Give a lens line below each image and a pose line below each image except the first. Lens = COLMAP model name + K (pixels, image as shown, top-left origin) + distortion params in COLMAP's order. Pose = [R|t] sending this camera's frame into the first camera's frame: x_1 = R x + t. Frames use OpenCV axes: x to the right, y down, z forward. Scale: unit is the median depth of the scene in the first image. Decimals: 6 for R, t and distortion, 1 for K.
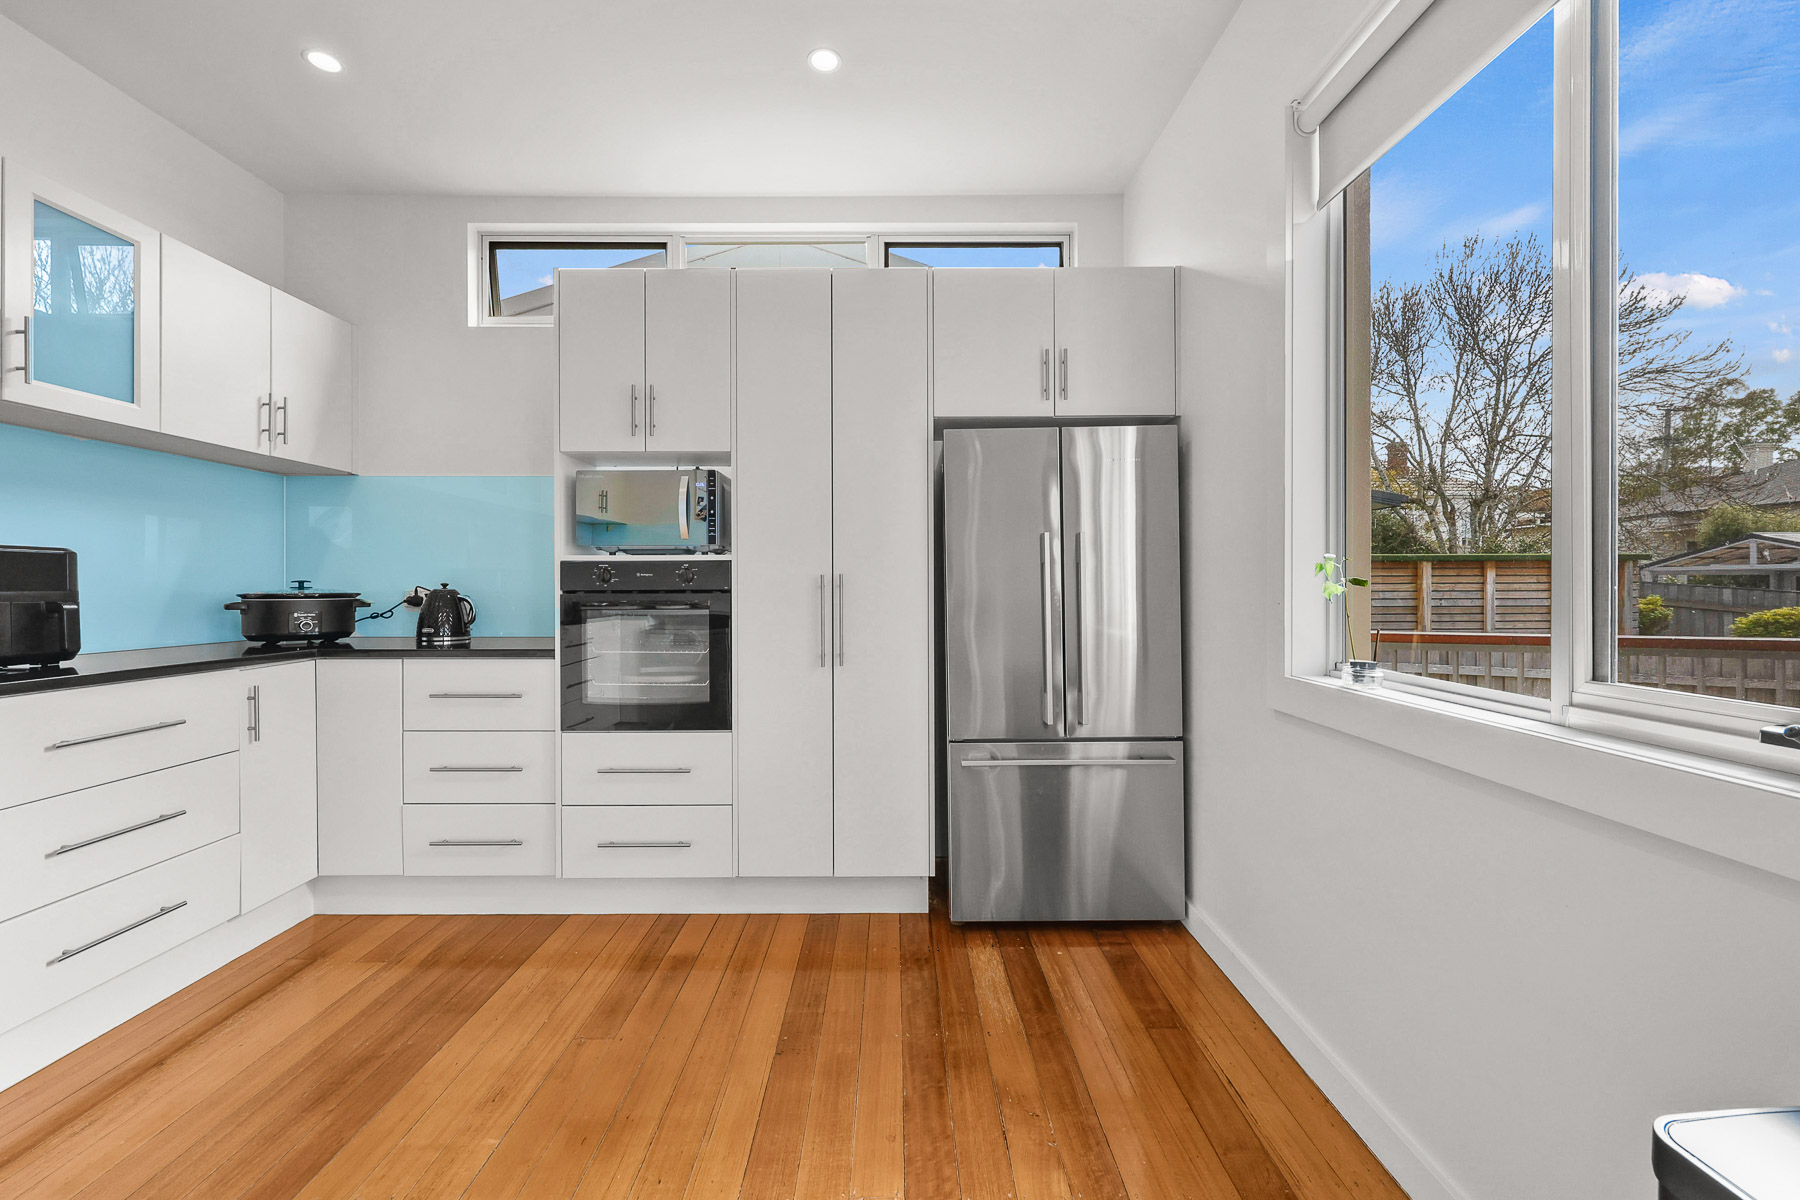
lens RADIAL K [[731.6, 0, 893.6], [0, 731.6, 584.7], [0, 0, 1]] dist [-0.002558, -0.000069]
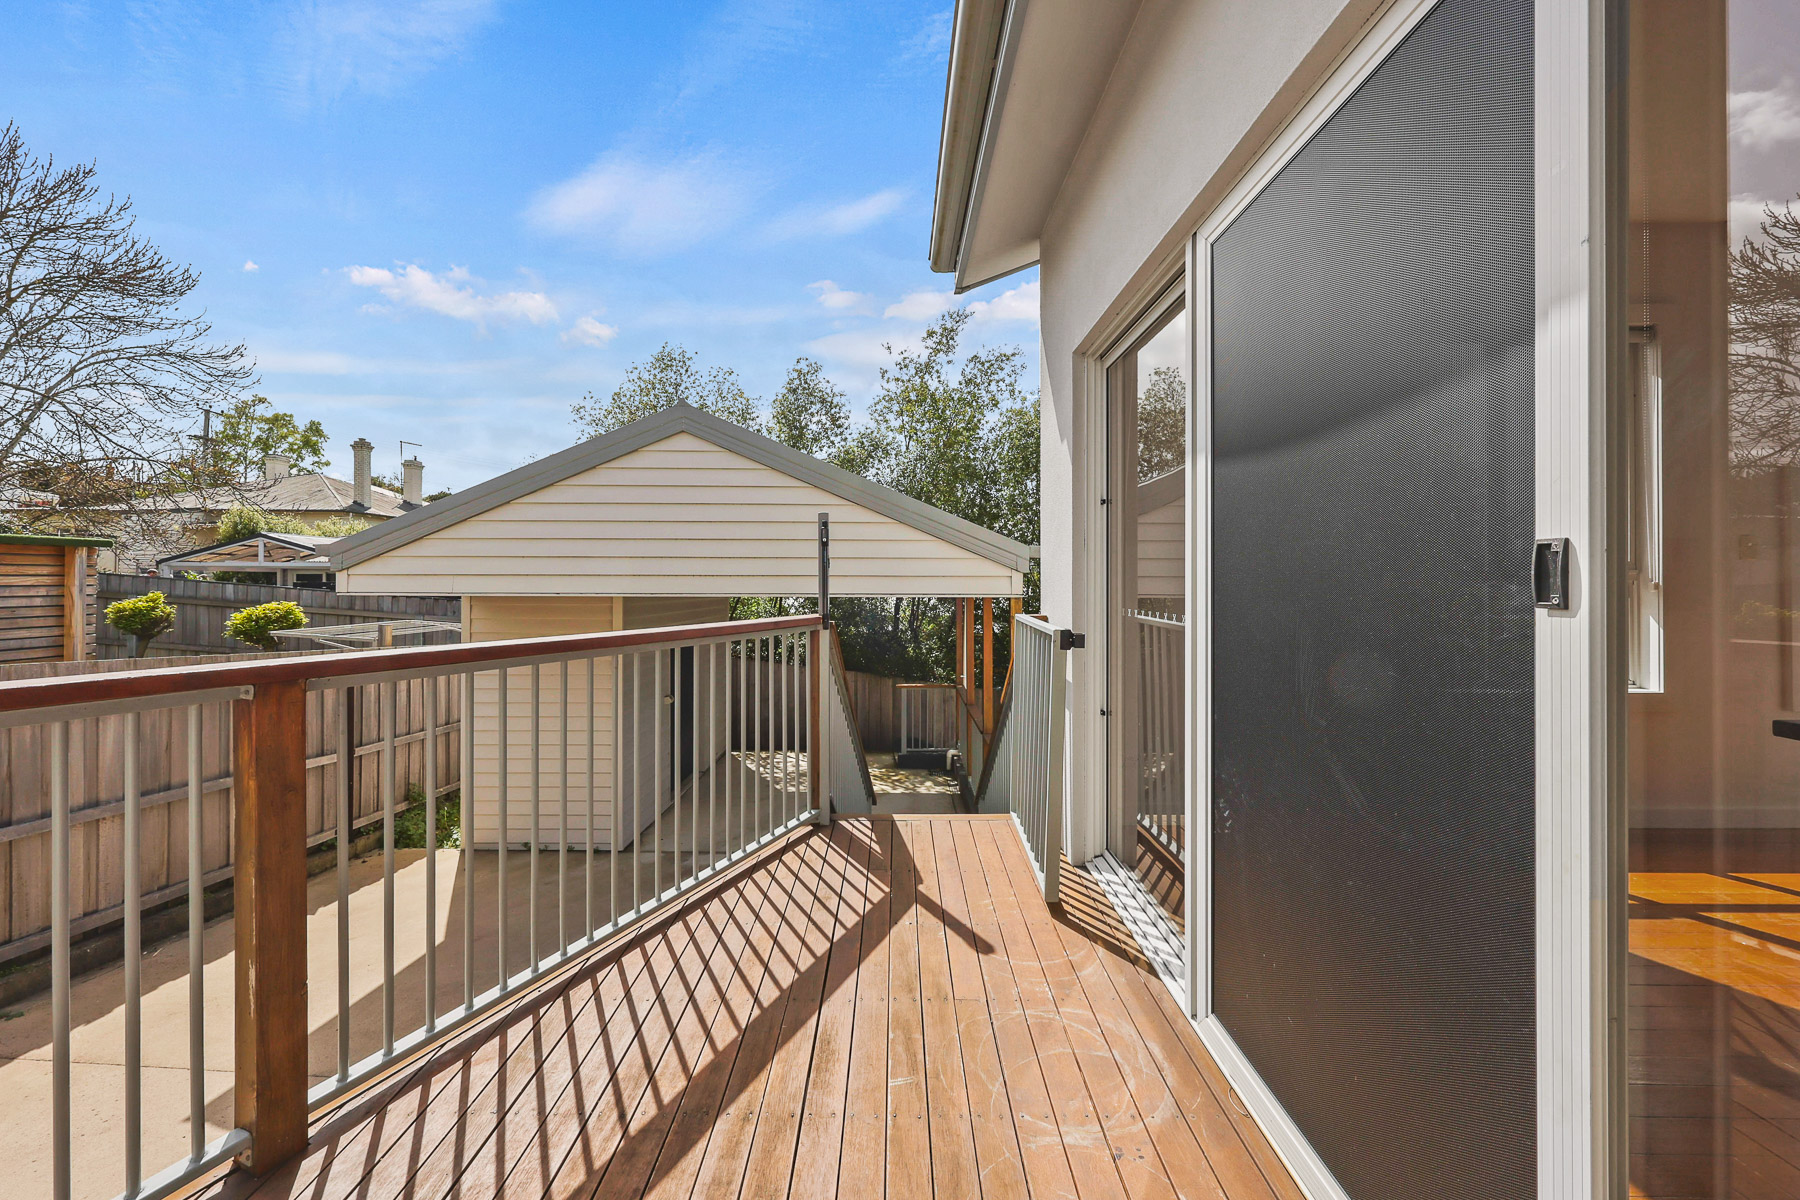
lens RADIAL K [[731.6, 0, 899.9], [0, 731.6, 583.3], [0, 0, 1]] dist [-0.002558, -0.000069]
pose [[0.002312, 0.000693, 0.999997, 0.097501], [-0.003068, 0.999995, -0.000686, 0.001120], [-0.999993, -0.003067, 0.002314, 0.054484]]
